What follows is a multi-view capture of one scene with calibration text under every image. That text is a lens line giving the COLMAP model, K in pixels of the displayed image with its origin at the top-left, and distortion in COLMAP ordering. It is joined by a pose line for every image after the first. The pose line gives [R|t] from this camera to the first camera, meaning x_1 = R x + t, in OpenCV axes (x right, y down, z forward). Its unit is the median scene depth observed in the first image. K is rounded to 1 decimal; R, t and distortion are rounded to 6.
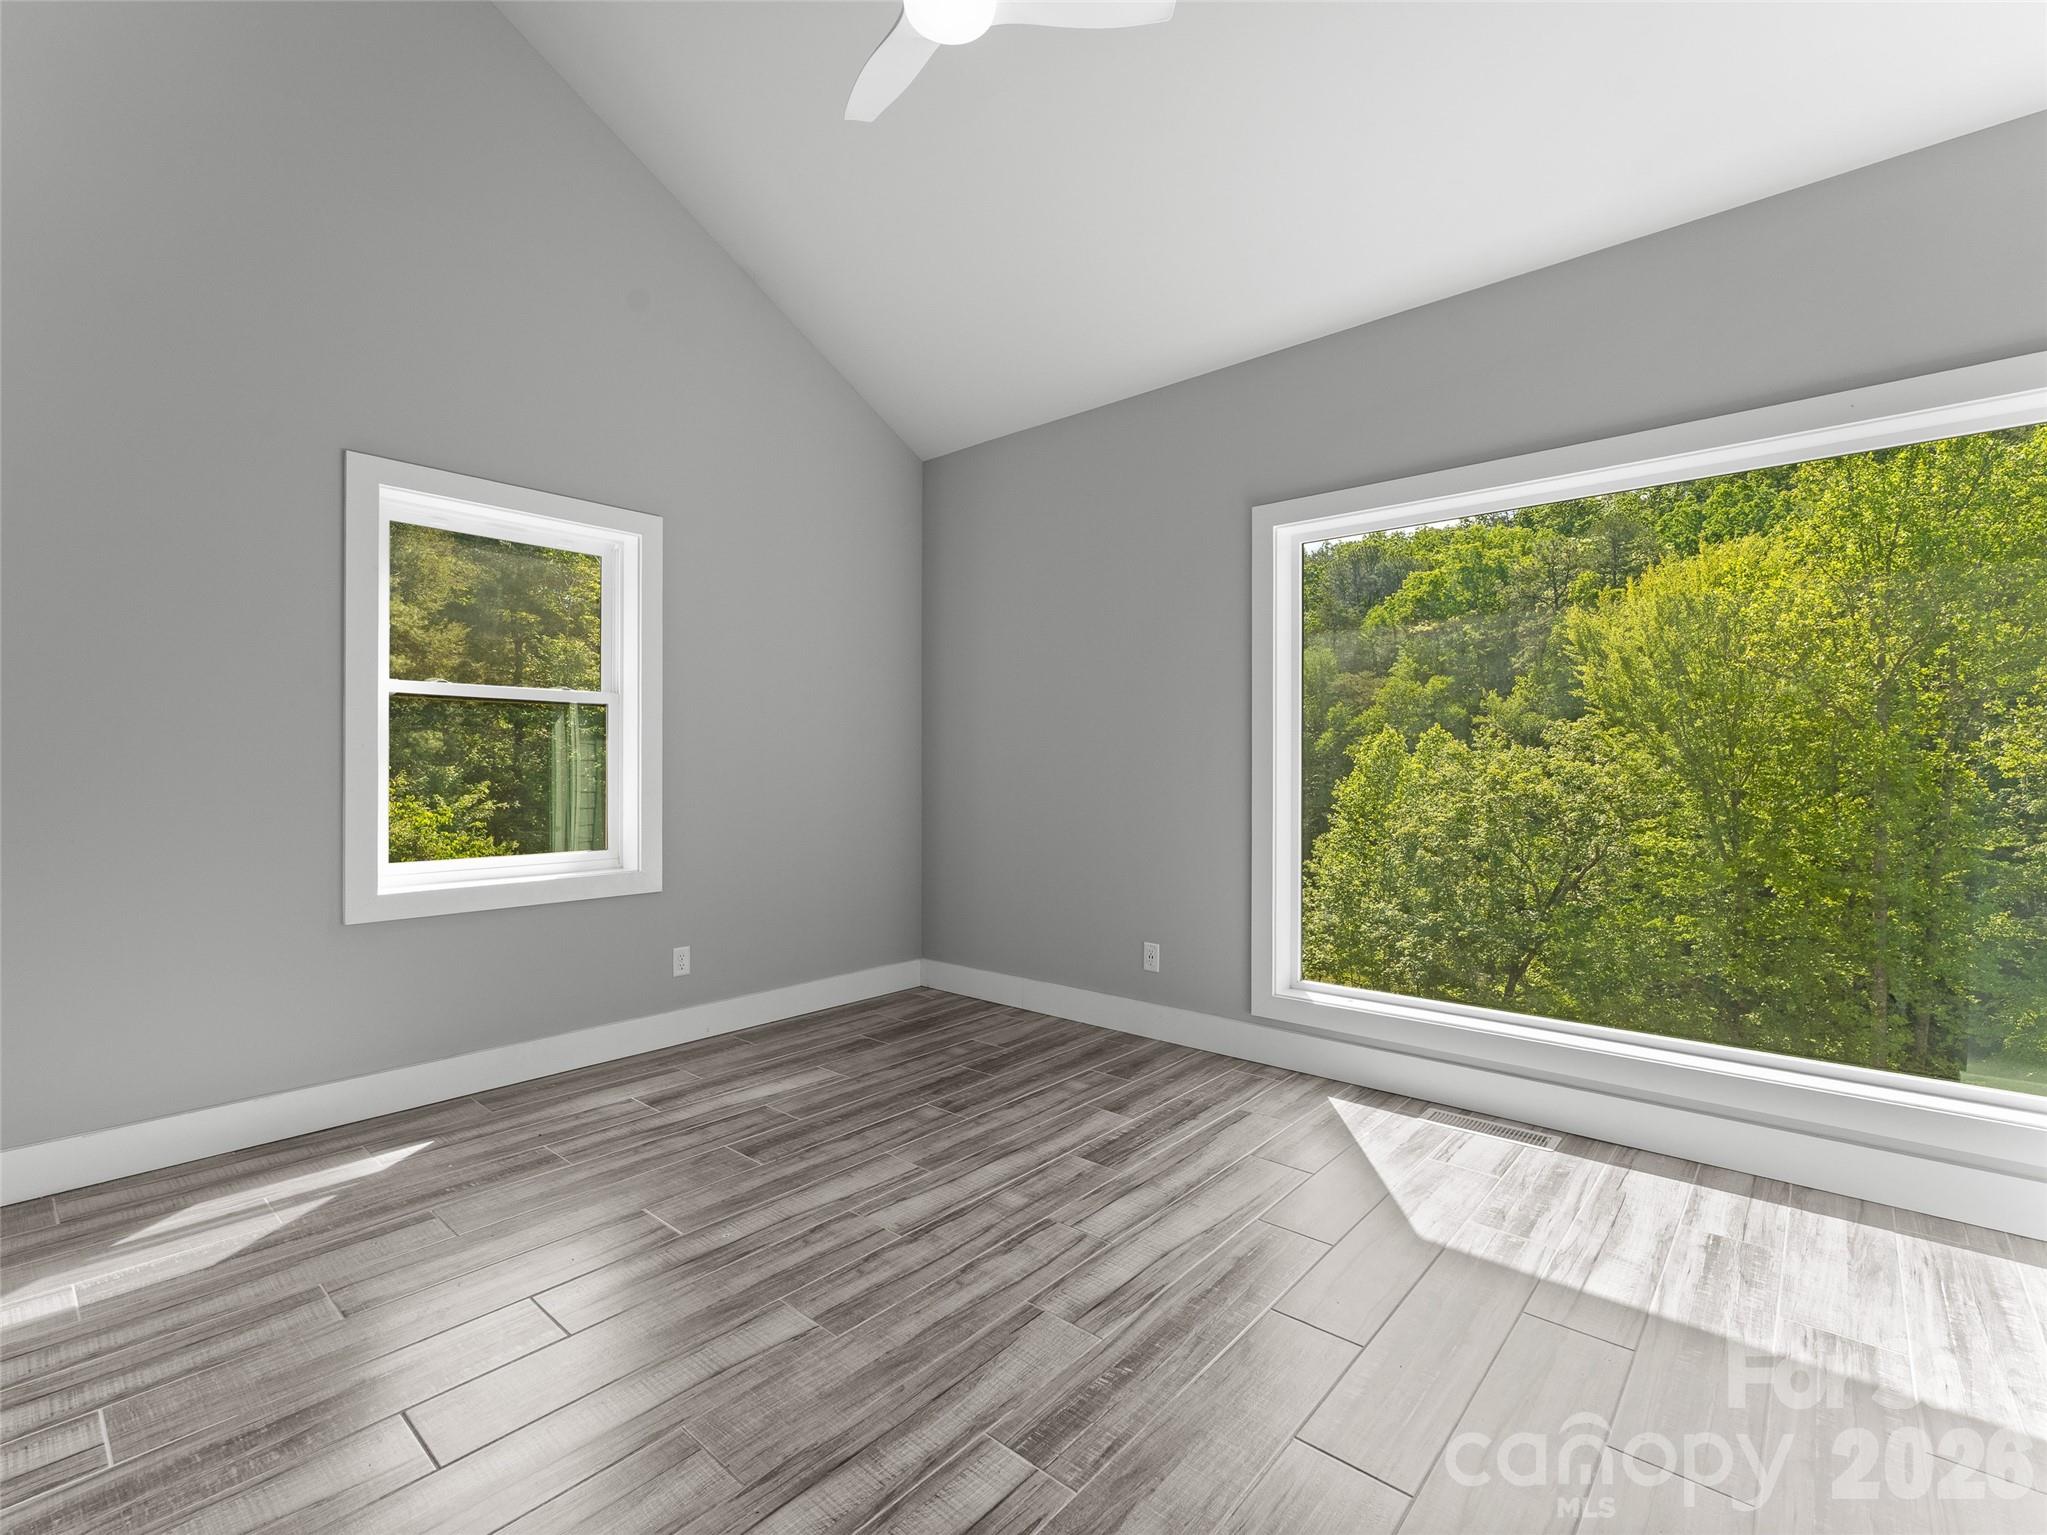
lens RADIAL K [[927.8, 0, 1022.6], [0, 927.8, 766.7], [0, 0, 1]] dist [-0.002030, -0.000207]
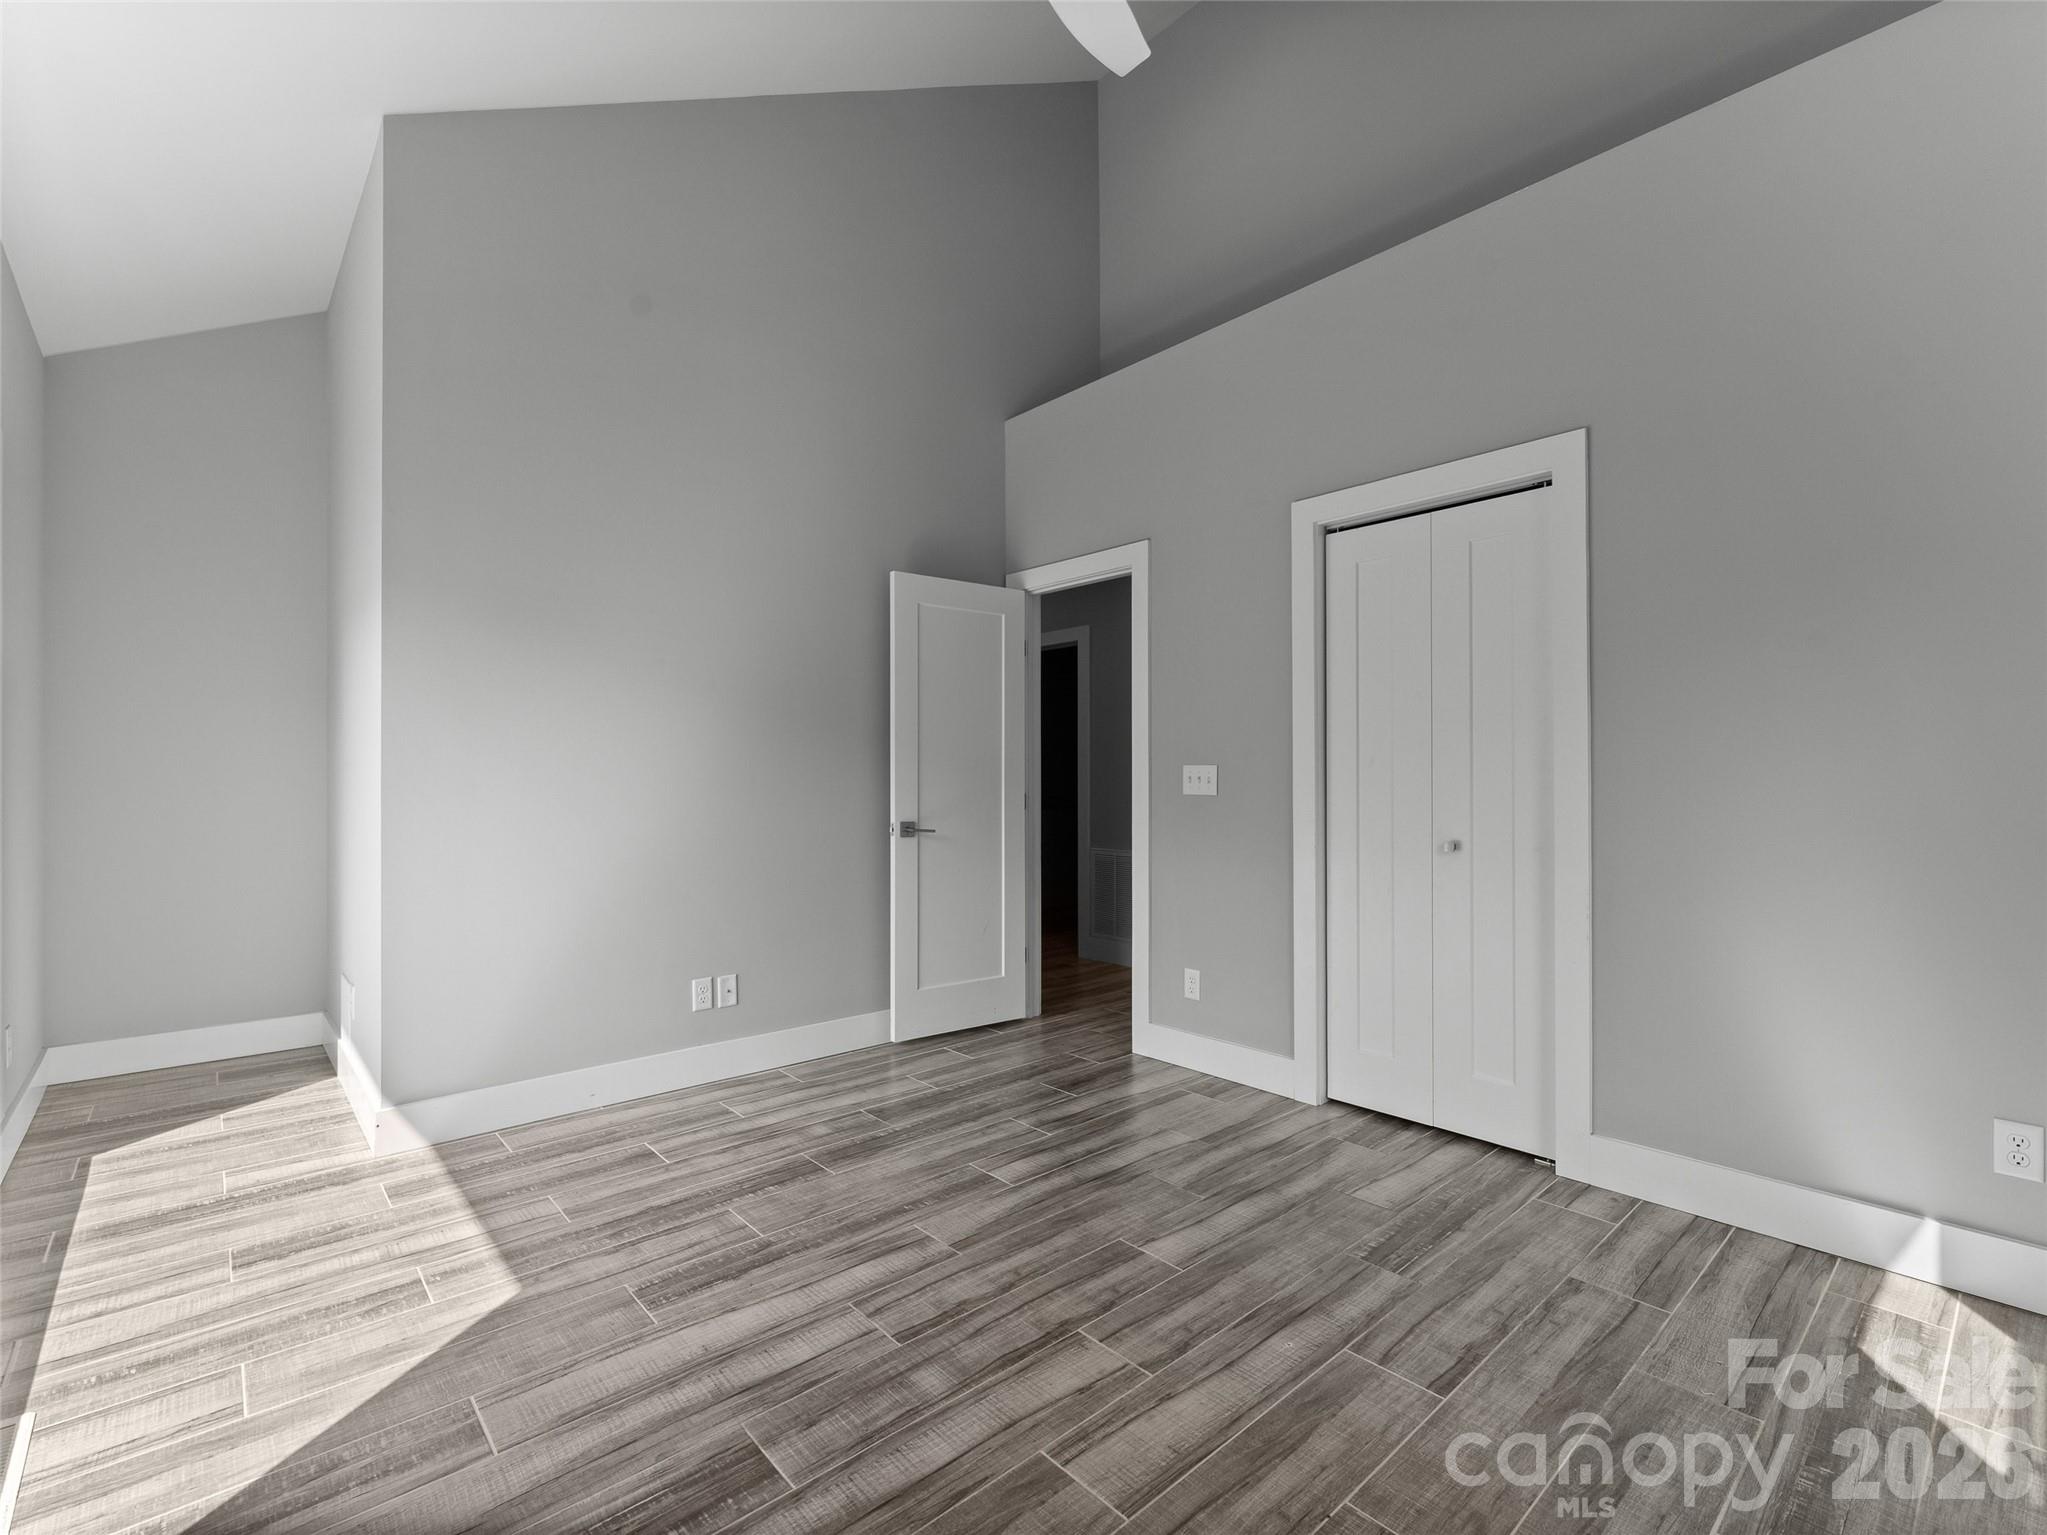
lens RADIAL K [[927.8, 0, 1023.8], [0, 927.8, 772.2], [0, 0, 1]] dist [-0.002030, -0.000207]
pose [[-0.992175, 0.001842, 0.124839, -0.191772], [0.000890, 0.999970, -0.007681, -0.002006], [-0.124850, -0.007510, -0.992147, 1.892233]]
